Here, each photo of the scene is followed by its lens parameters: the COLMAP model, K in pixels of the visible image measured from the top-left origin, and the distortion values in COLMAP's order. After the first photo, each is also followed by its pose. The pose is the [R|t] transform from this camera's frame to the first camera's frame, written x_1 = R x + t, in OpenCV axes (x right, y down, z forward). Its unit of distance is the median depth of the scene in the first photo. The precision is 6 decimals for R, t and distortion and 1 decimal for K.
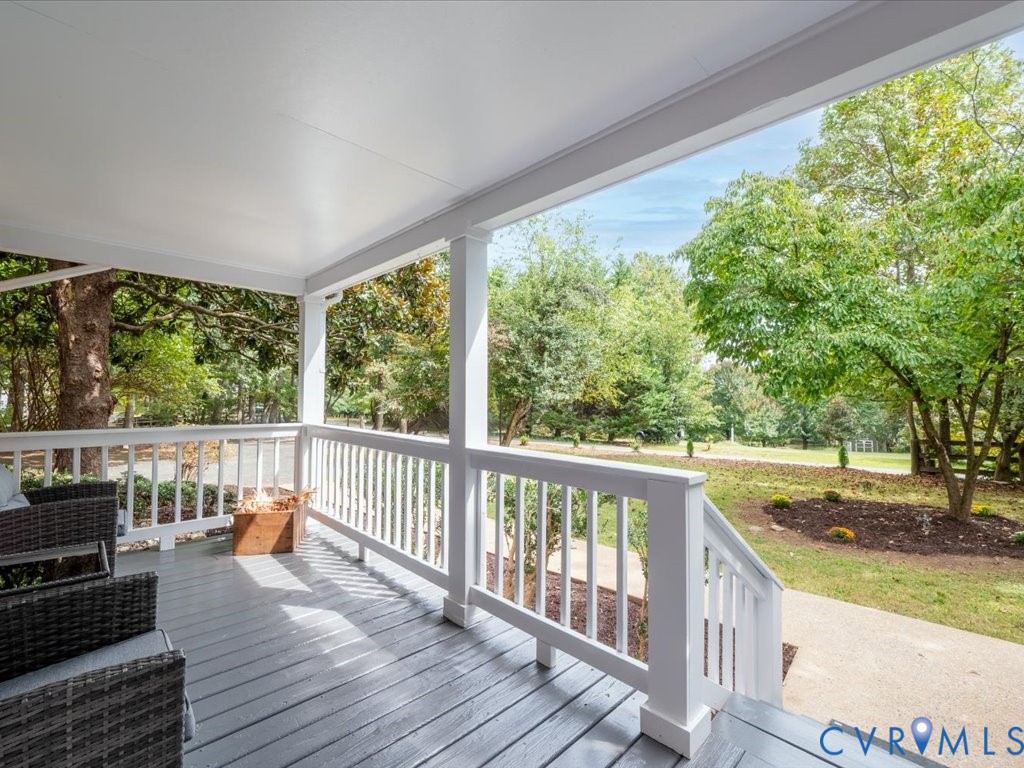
lens RADIAL K [[476.2, 0, 511.1], [0, 476.2, 395.8], [0, 0, 1]] dist [-0.000481, -0.000212]
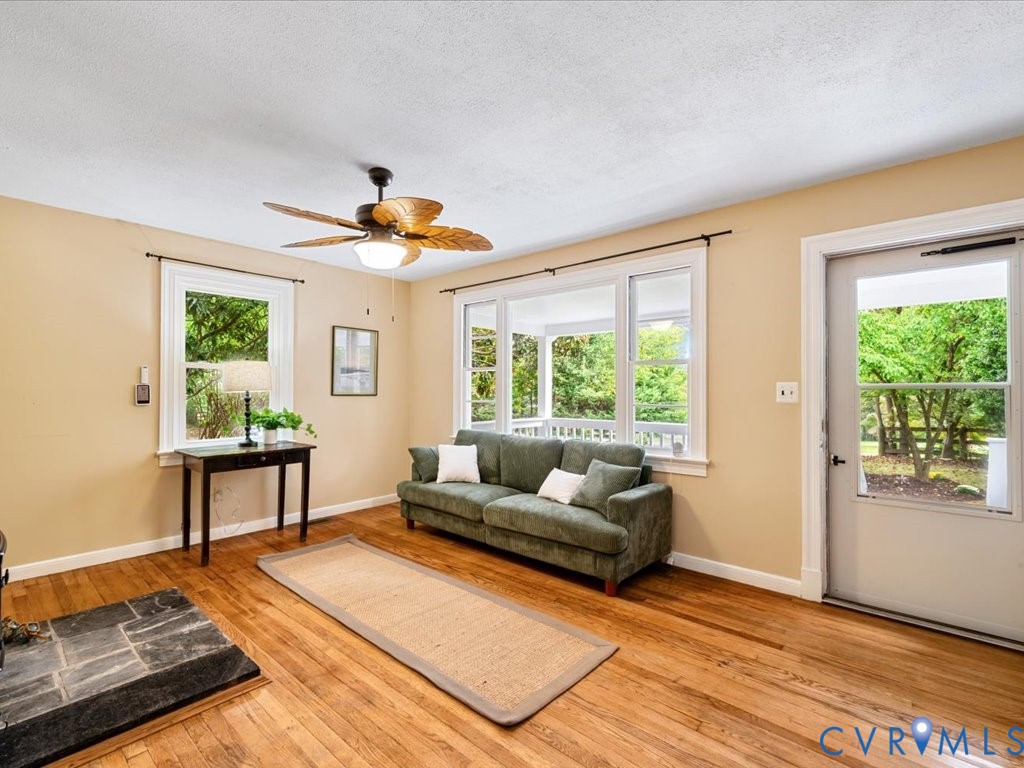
lens RADIAL K [[476.2, 0, 511.1], [0, 476.2, 395.8], [0, 0, 1]] dist [-0.000481, -0.000212]
pose [[0.997738, -0.000497, 0.067214, -0.317809], [-0.000236, 0.999941, 0.010899, -0.011514], [-0.067216, -0.010890, 0.997679, -0.282649]]
